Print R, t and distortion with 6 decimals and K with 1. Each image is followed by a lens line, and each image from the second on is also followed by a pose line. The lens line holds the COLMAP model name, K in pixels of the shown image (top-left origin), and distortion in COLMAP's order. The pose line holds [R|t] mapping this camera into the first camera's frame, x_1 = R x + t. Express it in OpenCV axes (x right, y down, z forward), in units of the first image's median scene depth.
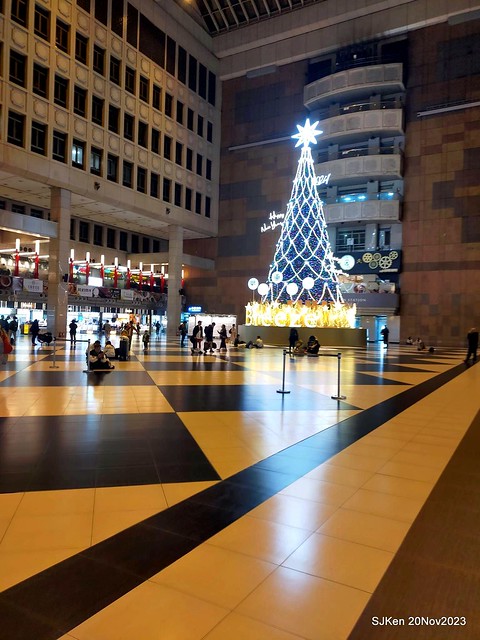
lens RADIAL K [[464.3, 0, 240.0], [0, 464.3, 320.0], [0, 0, 1]] dist [0.019411, -0.003480]
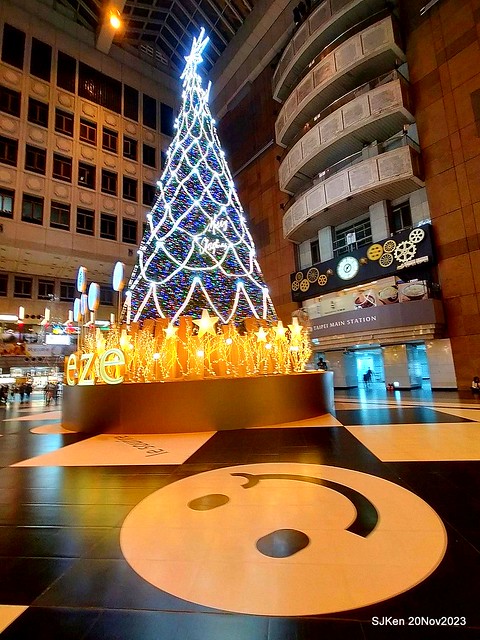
lens RADIAL K [[309.8, 0, 246.3], [0, 309.8, 320.5], [0, 0, 1]] dist [-0.001099, 0.004741]
pose [[0.926623, -0.134260, -0.351204, 0.265153], [0.080680, 0.983315, -0.163041, 0.011045], [0.367234, 0.122742, 0.921994, 0.603297]]
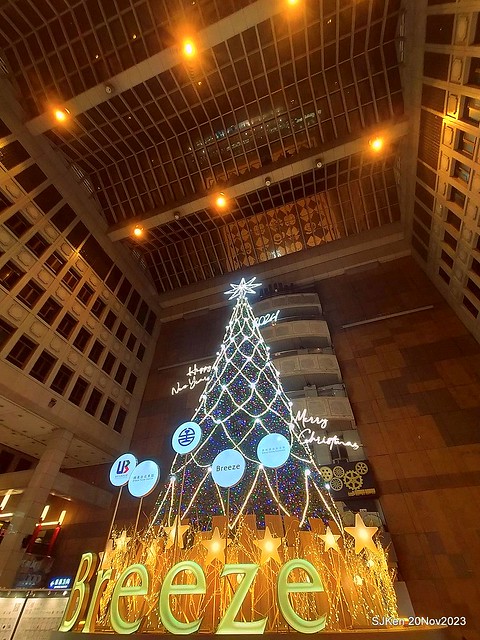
lens RADIAL K [[287.1, 0, 241.6], [0, 287.1, 331.4], [0, 0, 1]] dist [-0.001284, 0.005725]
pose [[0.982258, 0.101955, 0.157399, 0.061038], [0.033386, 0.730829, -0.681743, 0.001742], [-0.184539, 0.674903, 0.714459, 0.602364]]
